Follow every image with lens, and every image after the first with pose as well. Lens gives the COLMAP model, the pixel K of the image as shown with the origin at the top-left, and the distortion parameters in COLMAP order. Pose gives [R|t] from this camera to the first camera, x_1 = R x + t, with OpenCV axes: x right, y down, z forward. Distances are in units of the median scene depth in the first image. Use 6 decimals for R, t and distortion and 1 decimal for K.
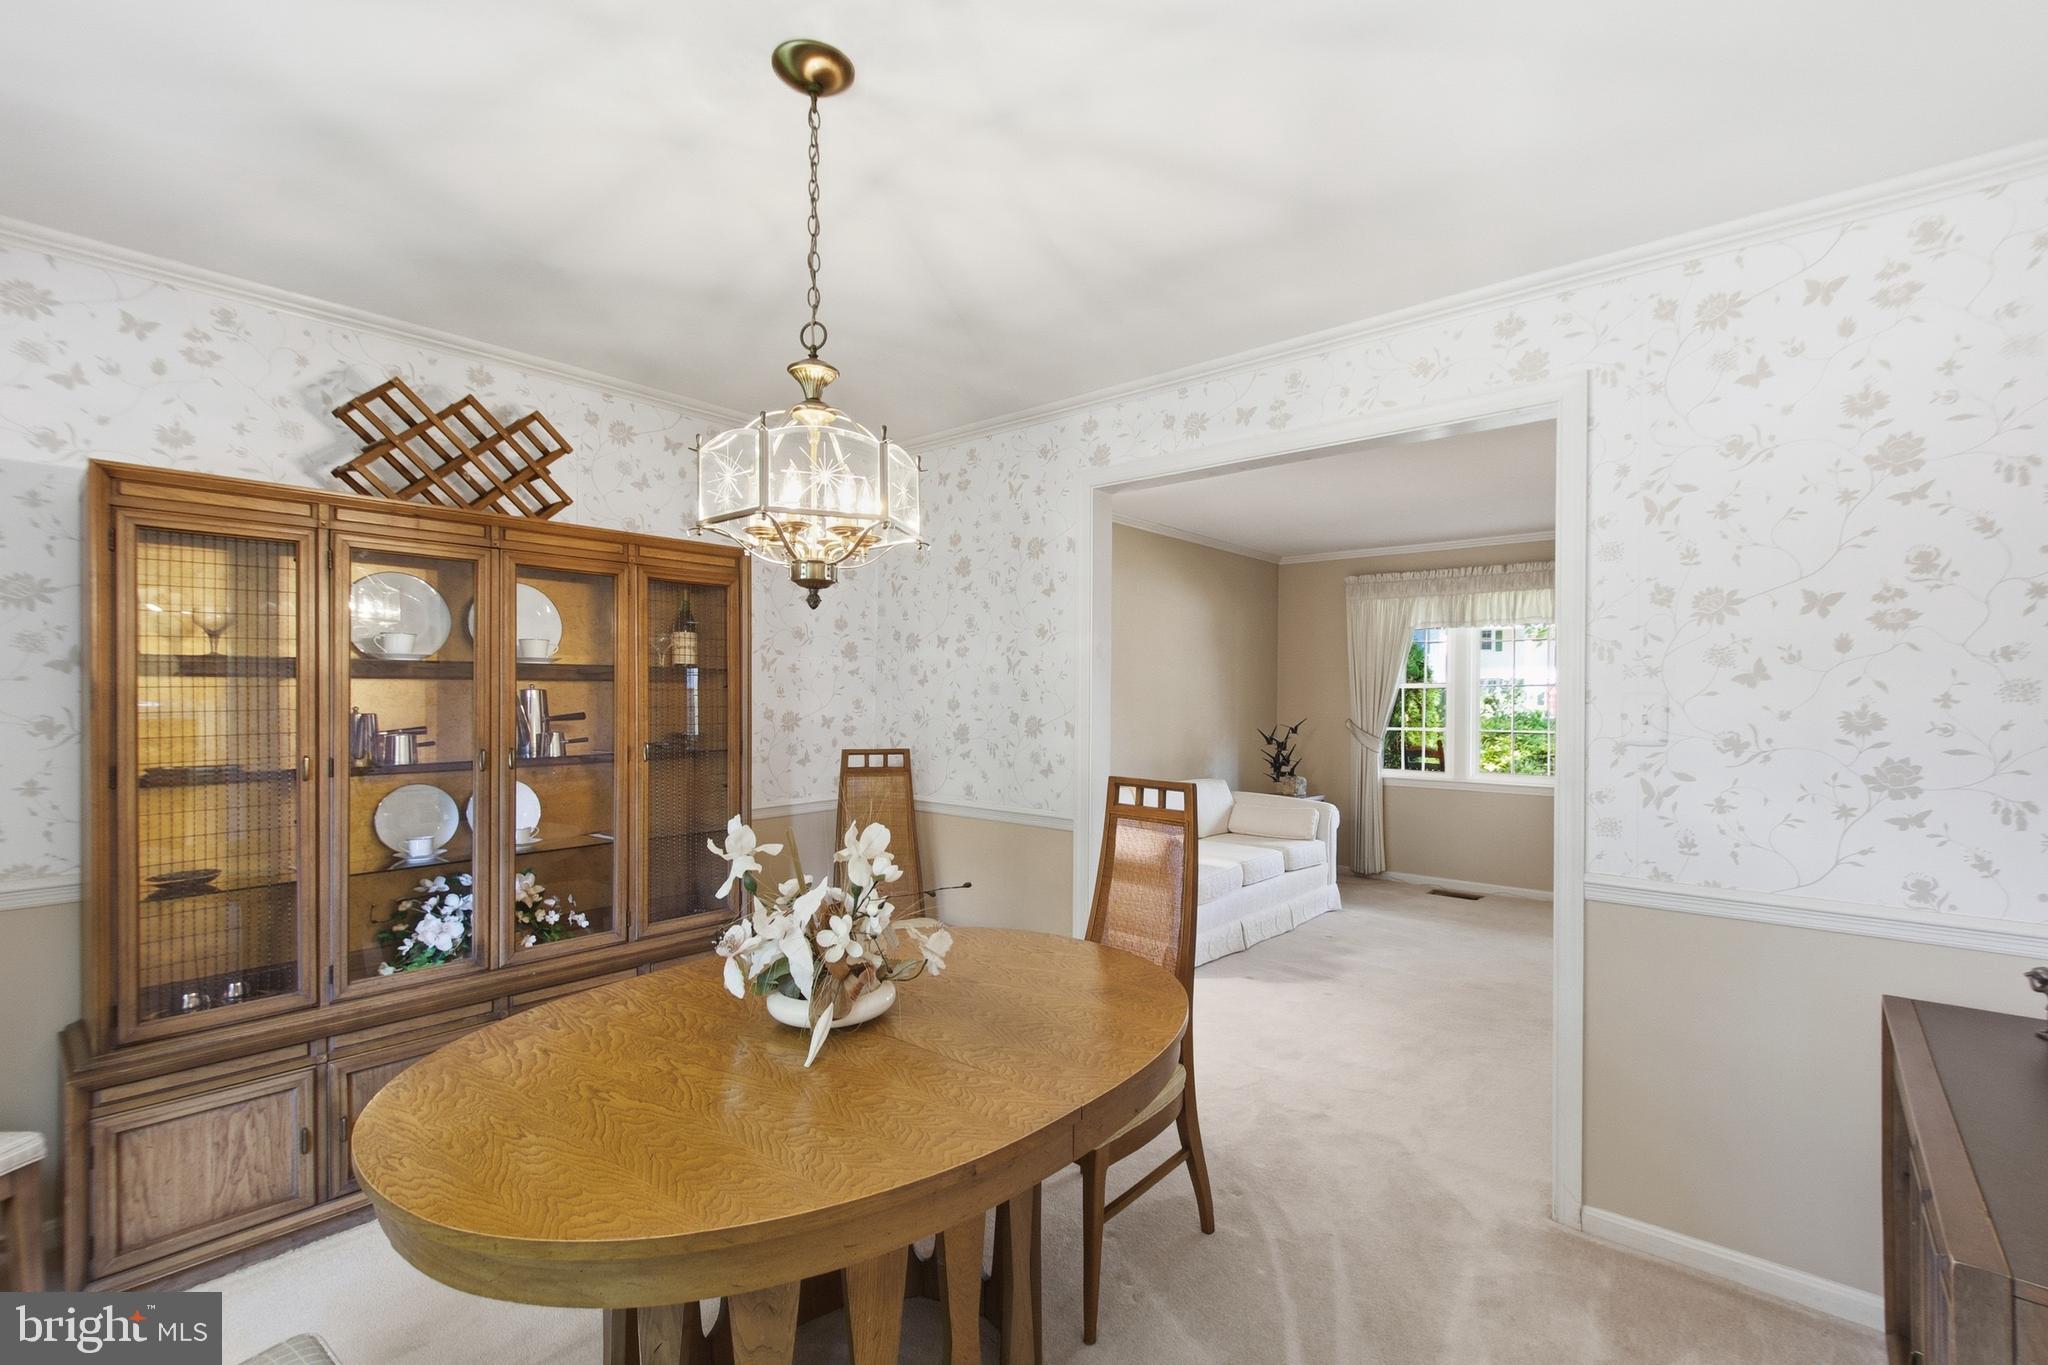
lens RADIAL K [[904.9, 0, 1047.7], [0, 904.9, 682.4], [0, 0, 1]] dist [0.001842, -0.000302]
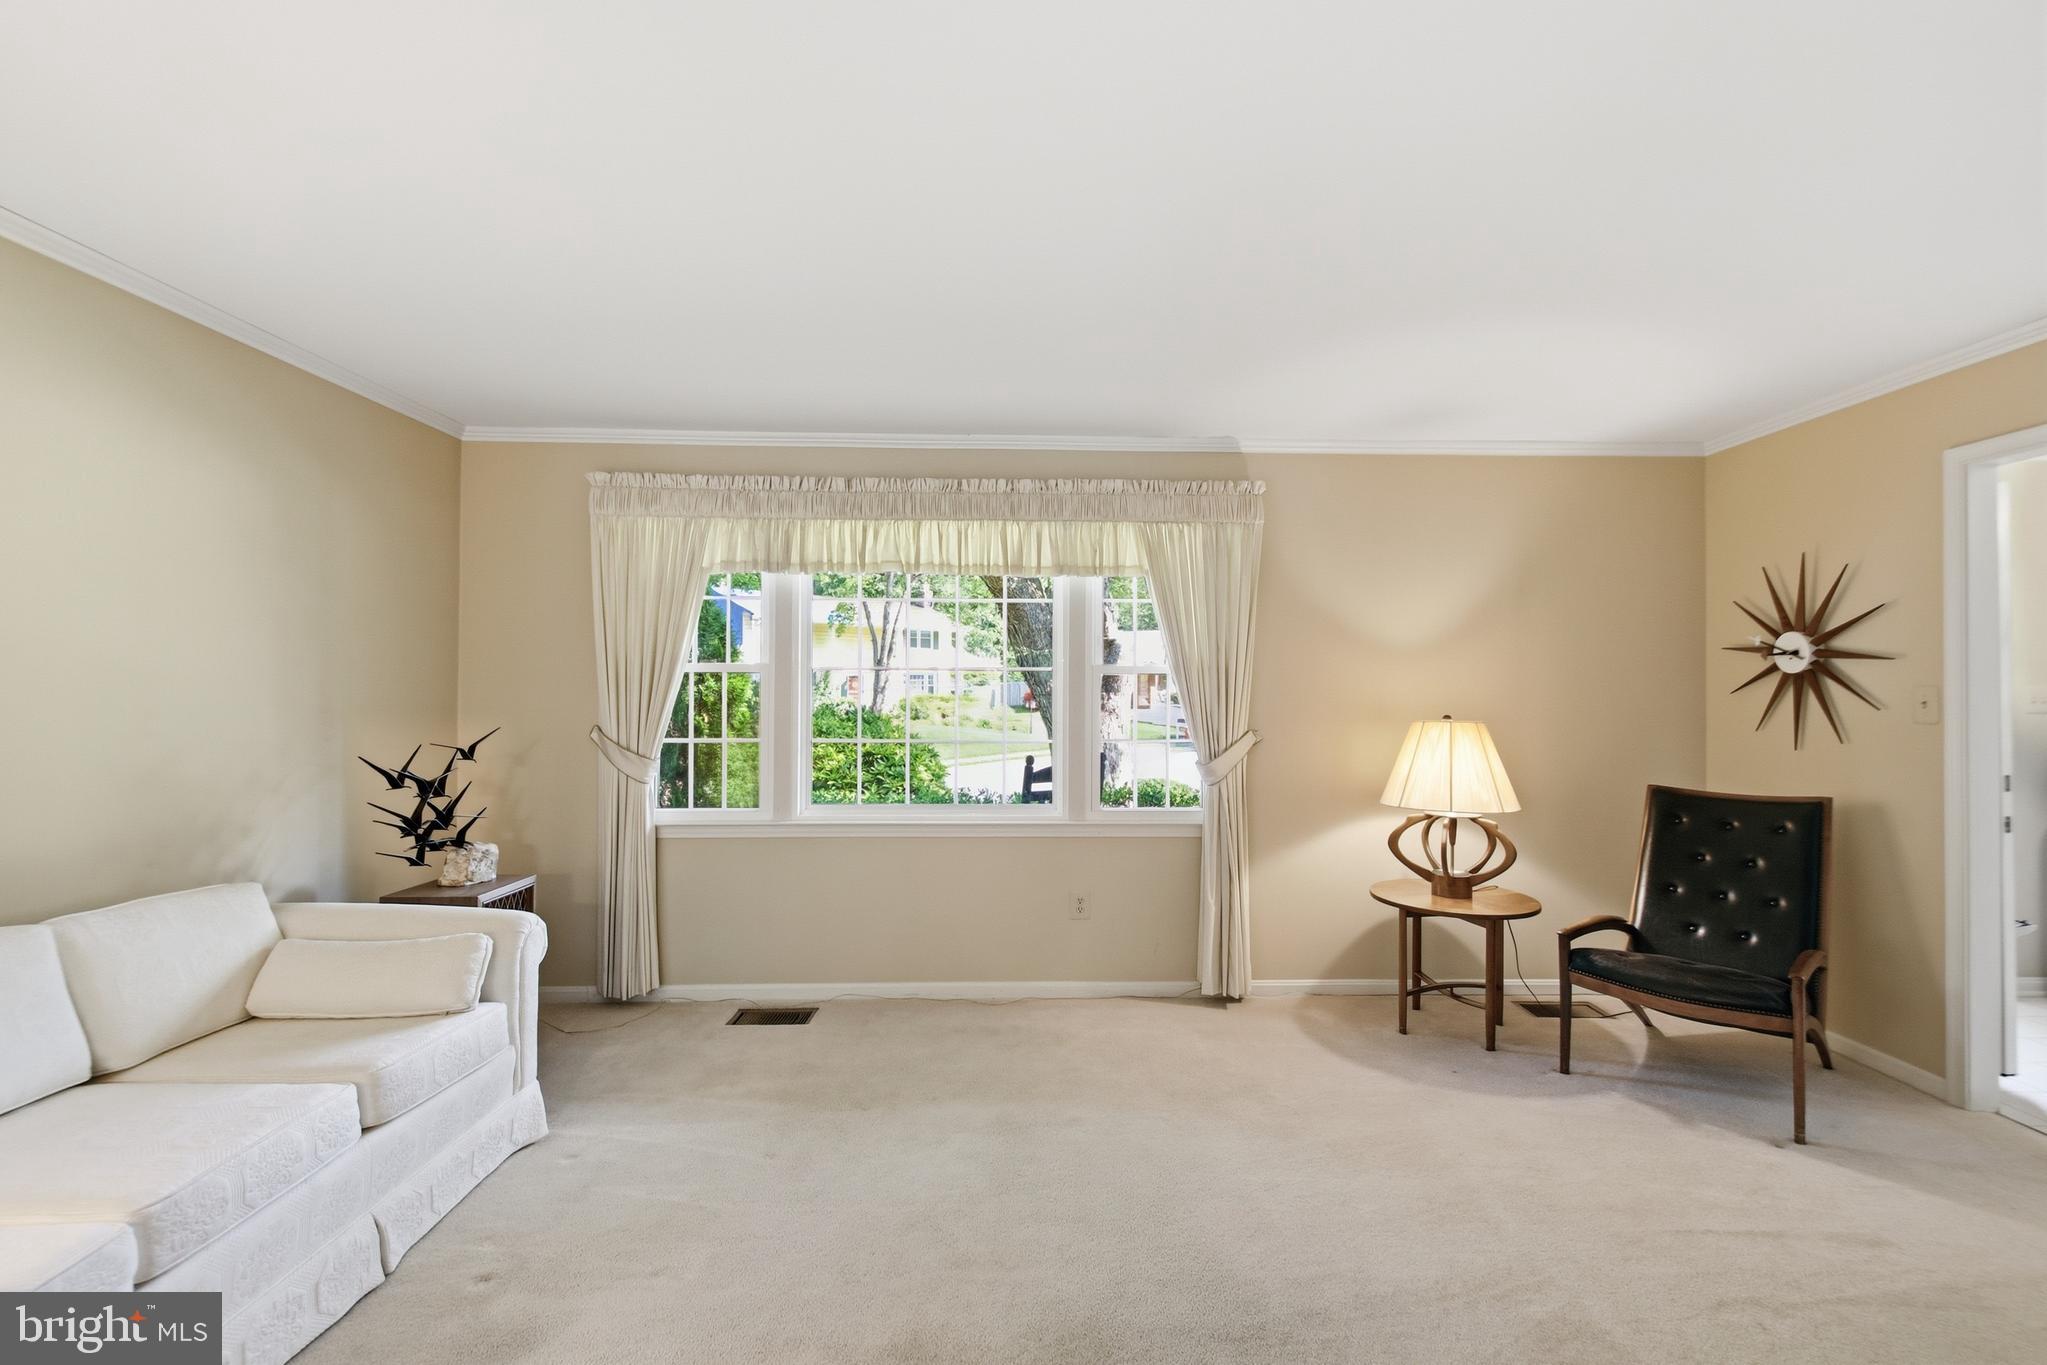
lens RADIAL K [[904.5, 0, 1047.1], [0, 904.5, 682.4], [0, 0, 1]] dist [0.001842, -0.000302]
pose [[0.751242, -0.001681, 0.660025, 0.181887], [-0.003715, 0.999970, 0.006776, 0.009114], [-0.660017, -0.007542, 0.751213, 0.412211]]
